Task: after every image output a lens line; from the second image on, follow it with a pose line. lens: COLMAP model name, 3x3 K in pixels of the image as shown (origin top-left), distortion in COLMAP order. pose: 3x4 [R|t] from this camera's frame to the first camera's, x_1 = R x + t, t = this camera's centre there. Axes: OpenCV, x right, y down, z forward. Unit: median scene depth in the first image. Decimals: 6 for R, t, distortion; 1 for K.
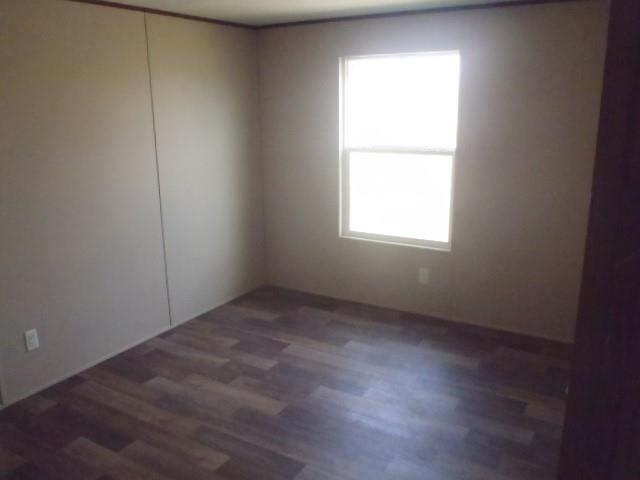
lens RADIAL K [[535.9, 0, 319.1], [0, 535.9, 239.4], [0, 0, 1]] dist [-0.059576, 0.019093]
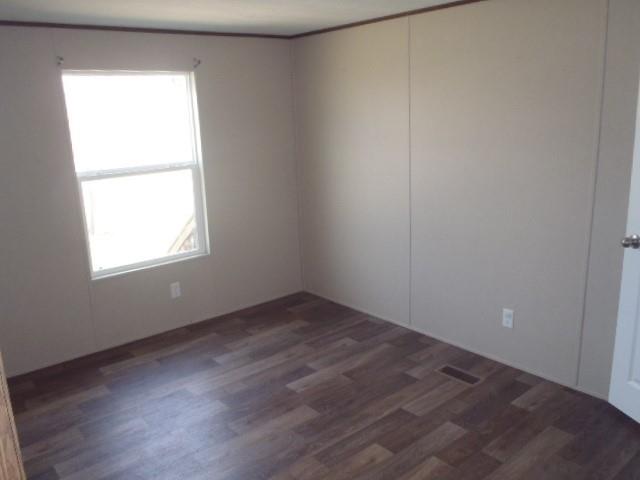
lens RADIAL K [[535.9, 0, 307.5], [0, 535.9, 242.1], [0, 0, 1]] dist [-0.059576, 0.019093]
pose [[0.338980, -0.219807, 0.914755, -1.135833], [0.268971, 0.954381, 0.129657, -0.148821], [-0.901525, 0.202092, 0.382638, 0.665294]]
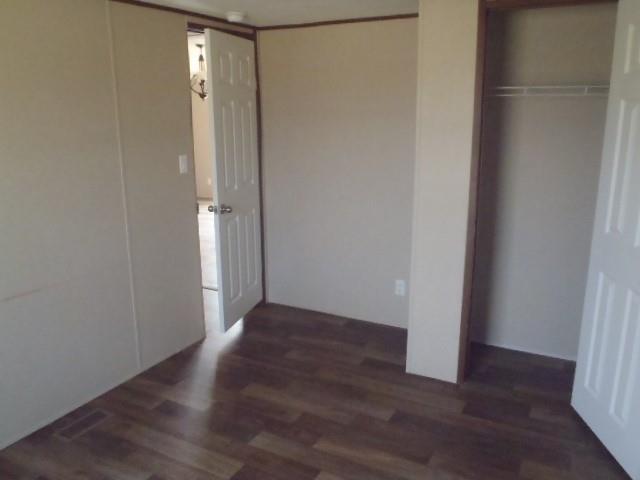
lens RADIAL K [[535.9, 0, 318.8], [0, 535.9, 238.4], [0, 0, 1]] dist [-0.059576, 0.019093]
pose [[-0.999084, 0.025525, -0.034335, -0.153856], [0.006642, 0.885330, 0.464916, -0.369078], [0.042265, 0.464263, -0.884689, 1.480680]]
